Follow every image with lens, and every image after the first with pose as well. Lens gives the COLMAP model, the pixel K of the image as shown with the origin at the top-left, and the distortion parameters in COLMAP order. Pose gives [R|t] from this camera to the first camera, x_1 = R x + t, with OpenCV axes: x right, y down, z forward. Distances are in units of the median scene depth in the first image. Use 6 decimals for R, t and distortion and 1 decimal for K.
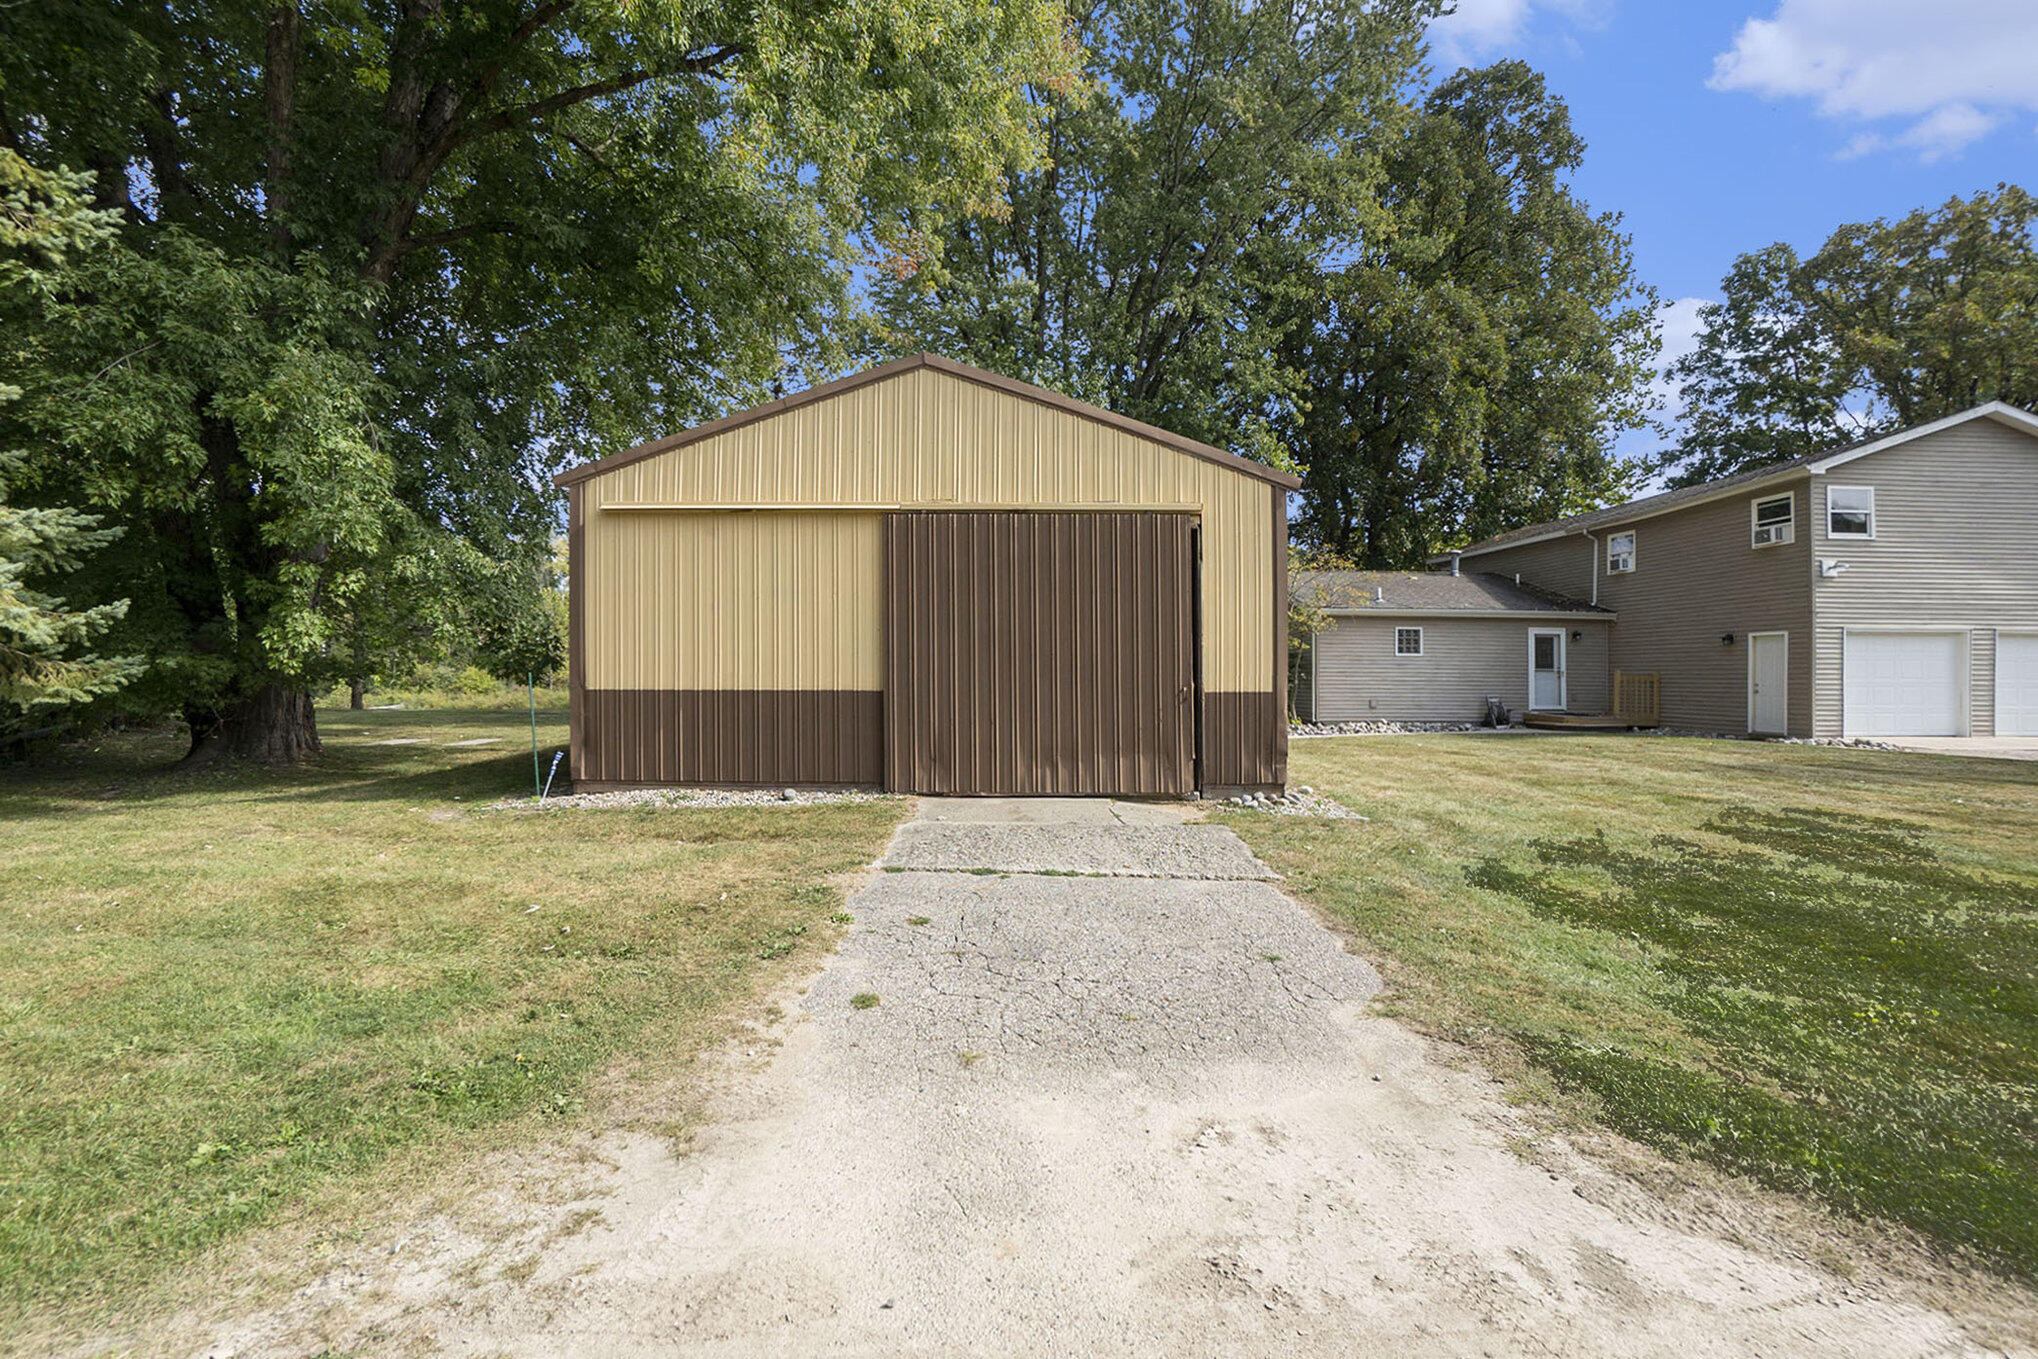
lens RADIAL K [[939.2, 0, 1019.0], [0, 939.2, 679.5], [0, 0, 1]] dist [-0.058307, 0.019299]
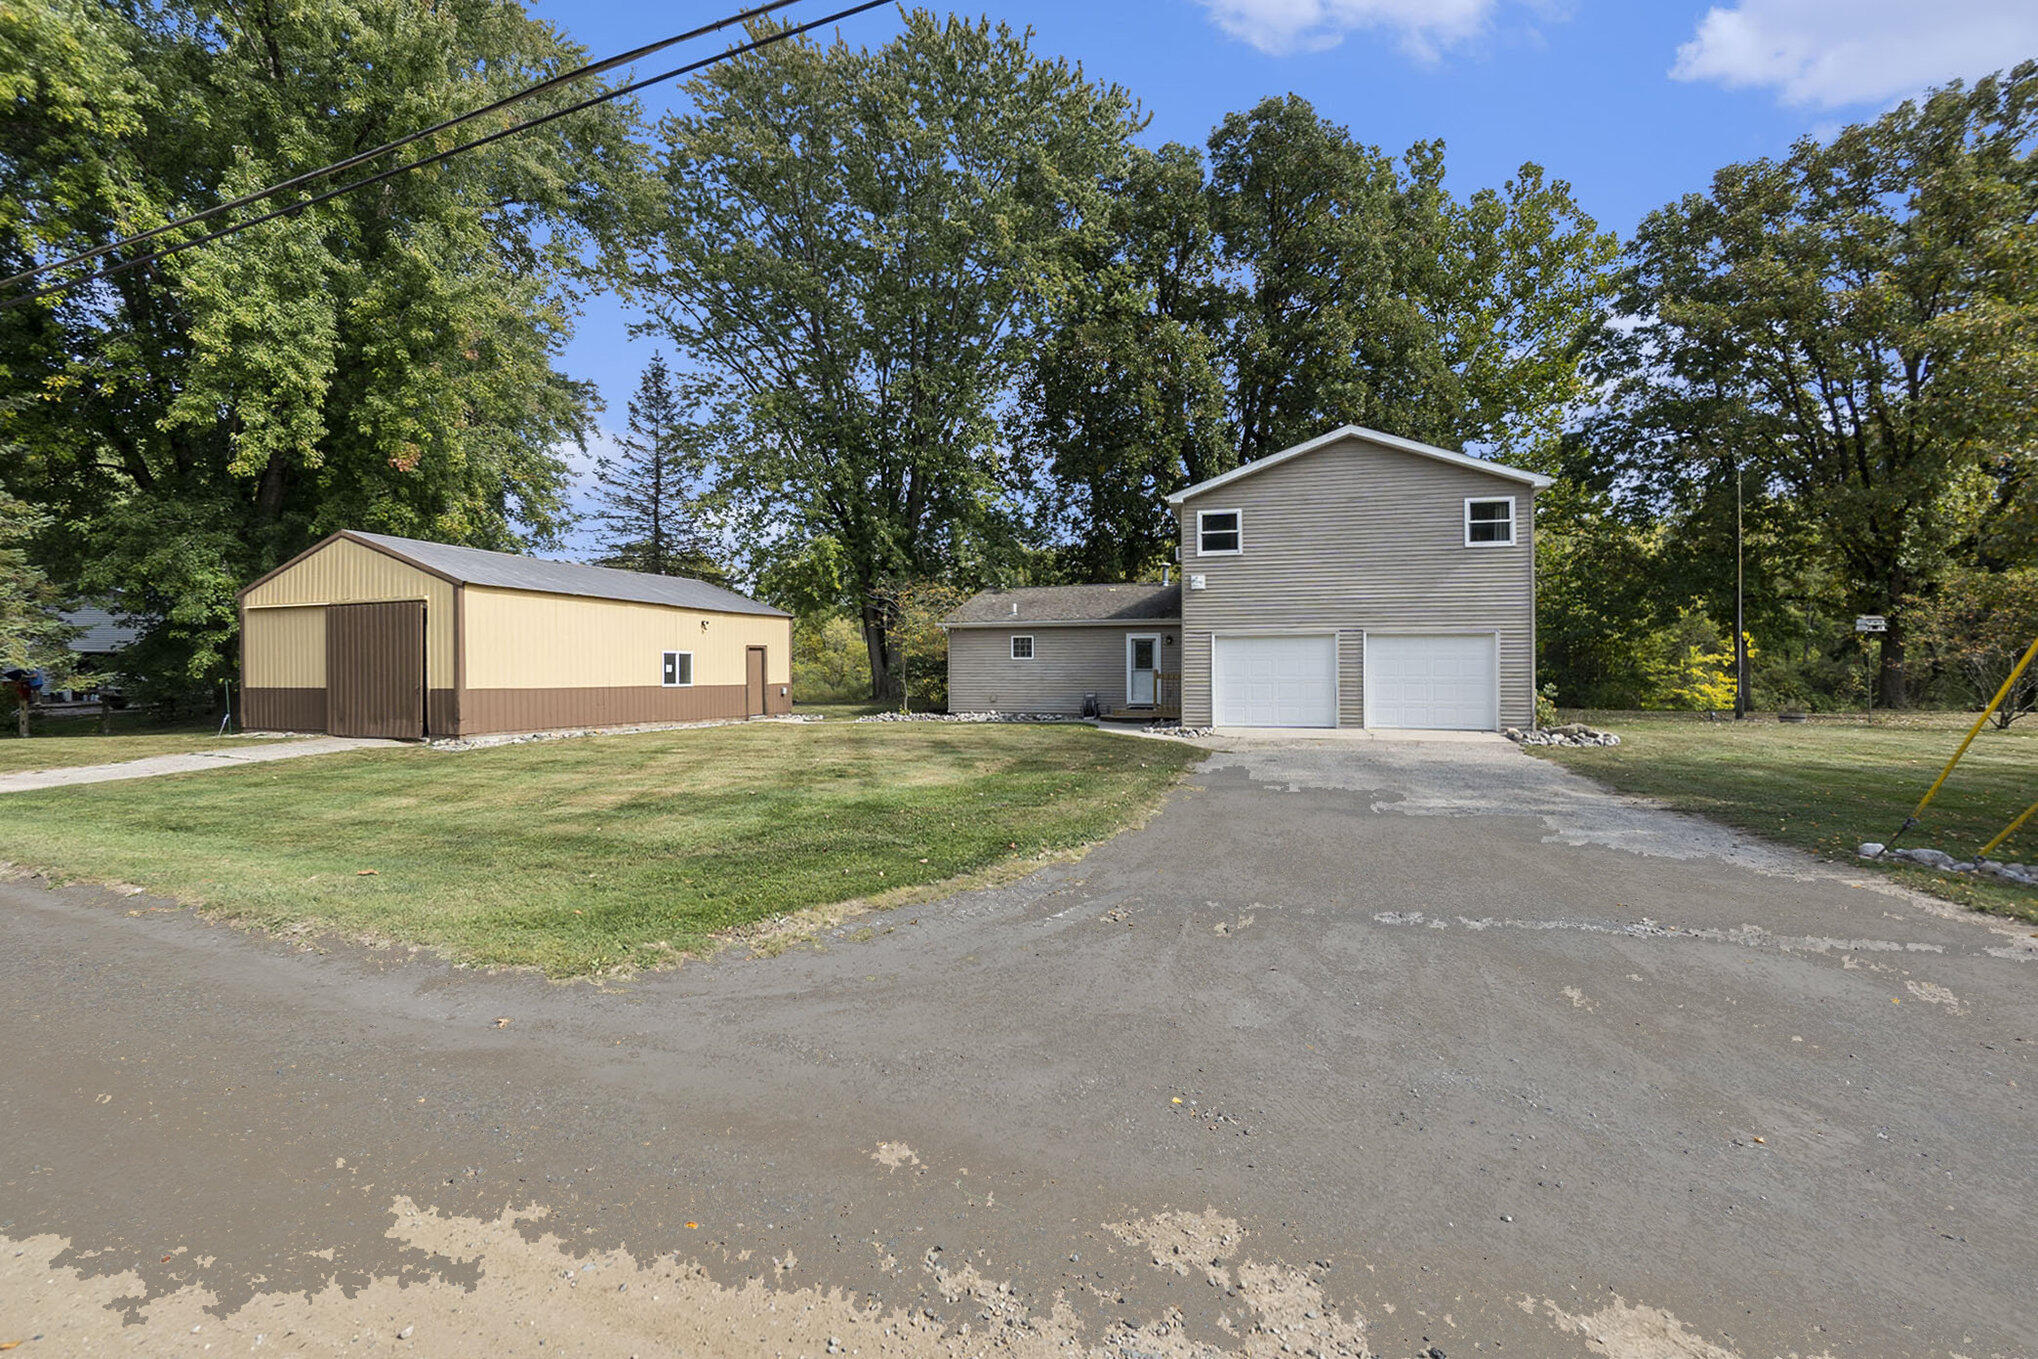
lens RADIAL K [[939.2, 0, 1019.0], [0, 939.2, 679.5], [0, 0, 1]] dist [-0.058307, 0.019299]
pose [[0.932431, -0.003995, -0.361327, 2.098945], [0.005950, 0.999973, 0.004298, -0.007282], [0.361300, -0.006157, 0.932429, -0.388301]]
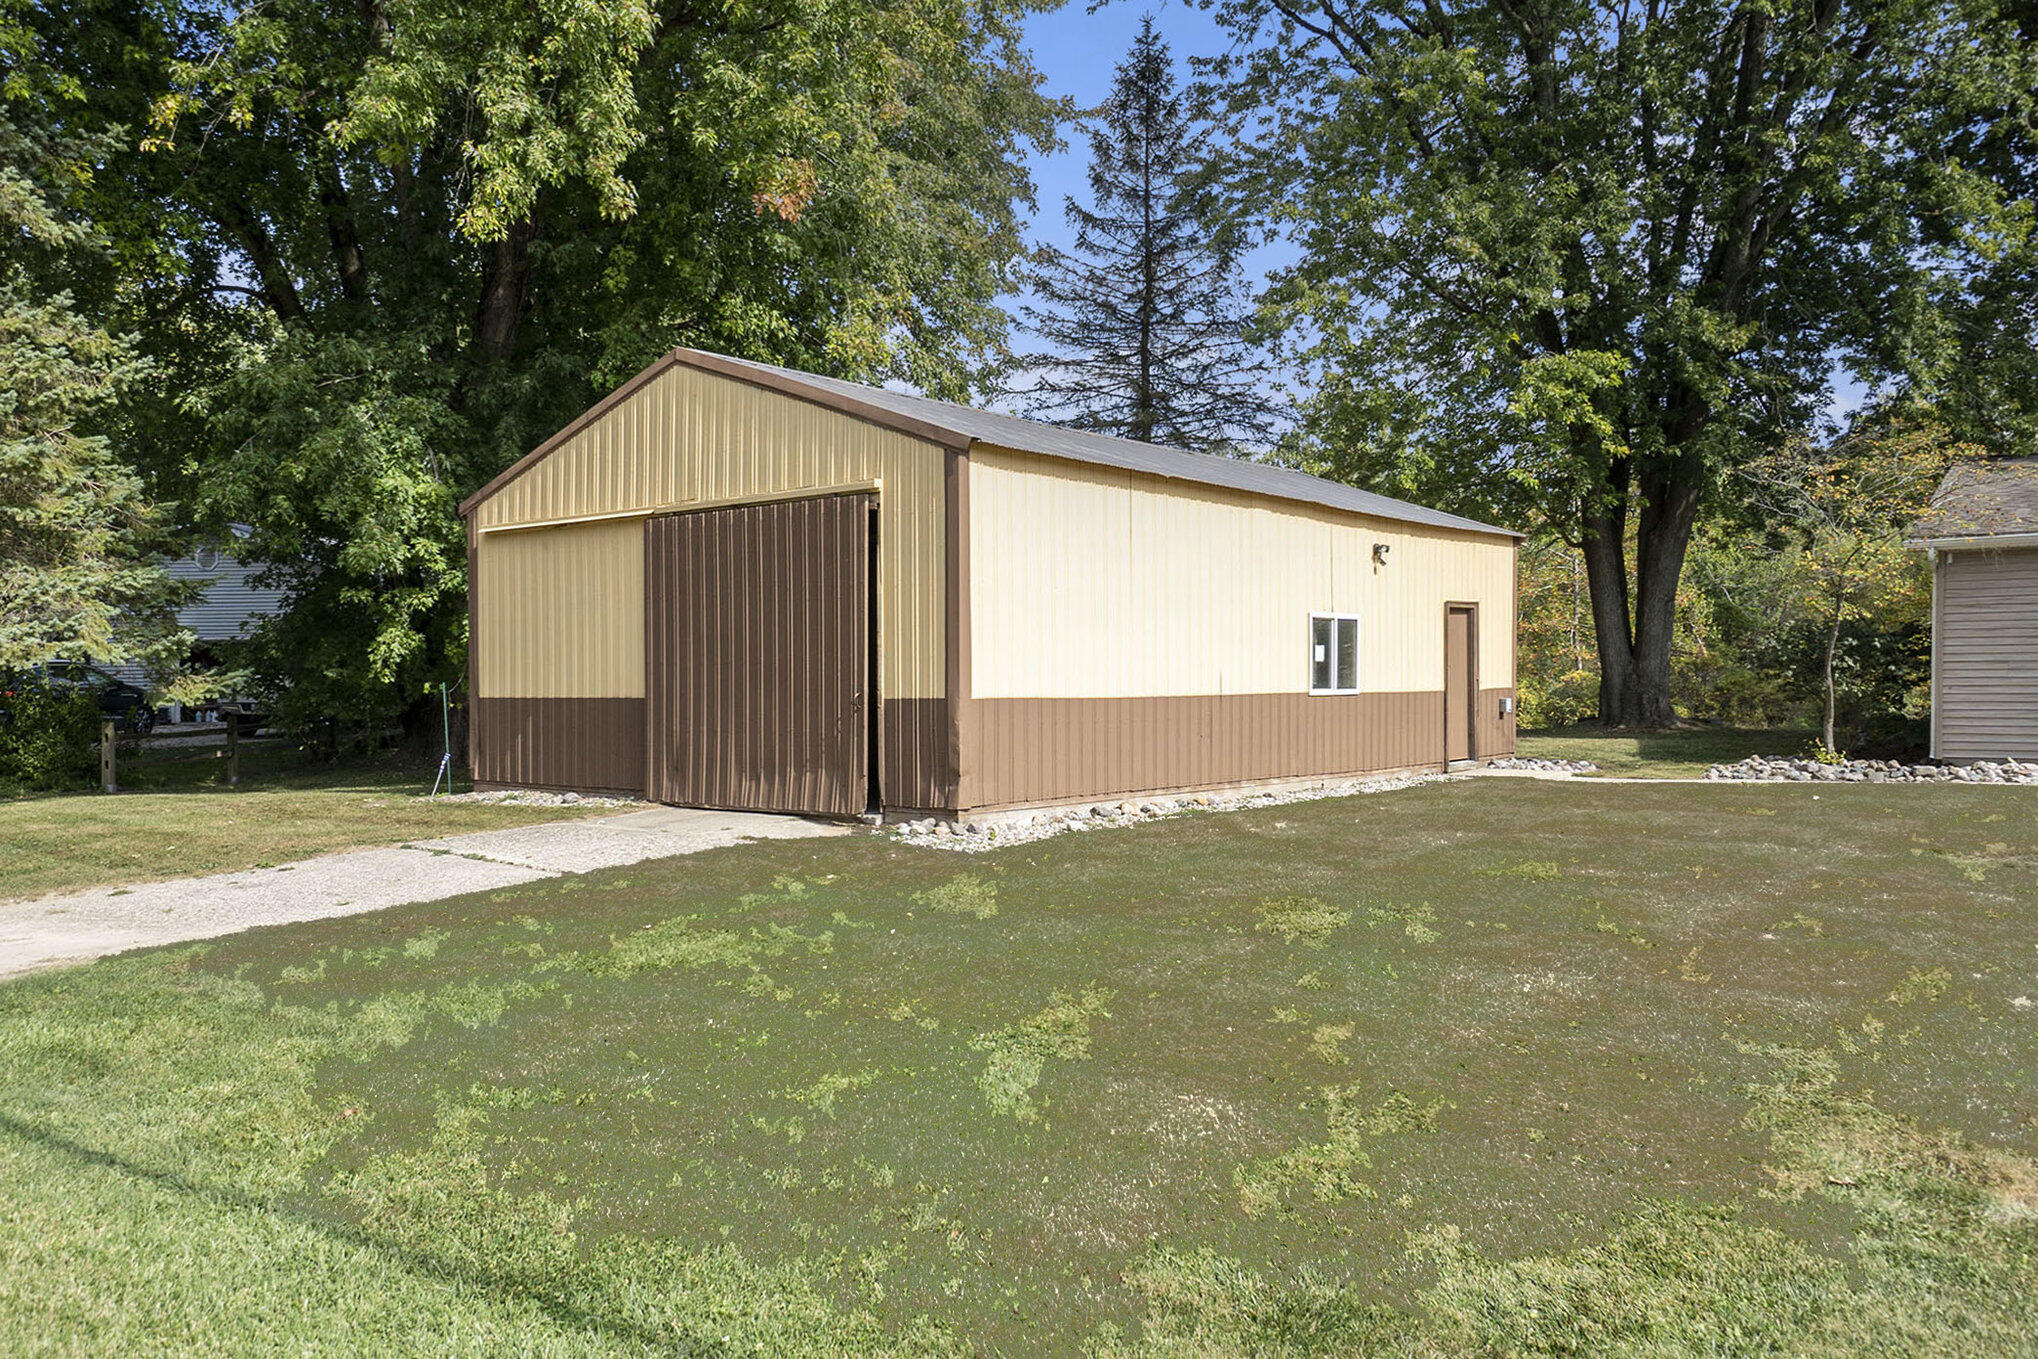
lens RADIAL K [[1558.0, 0, 1019.0], [0, 1558.0, 679.5], [0, 0, 1]] dist [0.024849, -0.002358]
pose [[0.771809, -0.009995, -0.635776, 1.200329], [0.009610, 0.999946, -0.004055, 0.002765], [0.635781, -0.002980, 0.771863, -0.021326]]
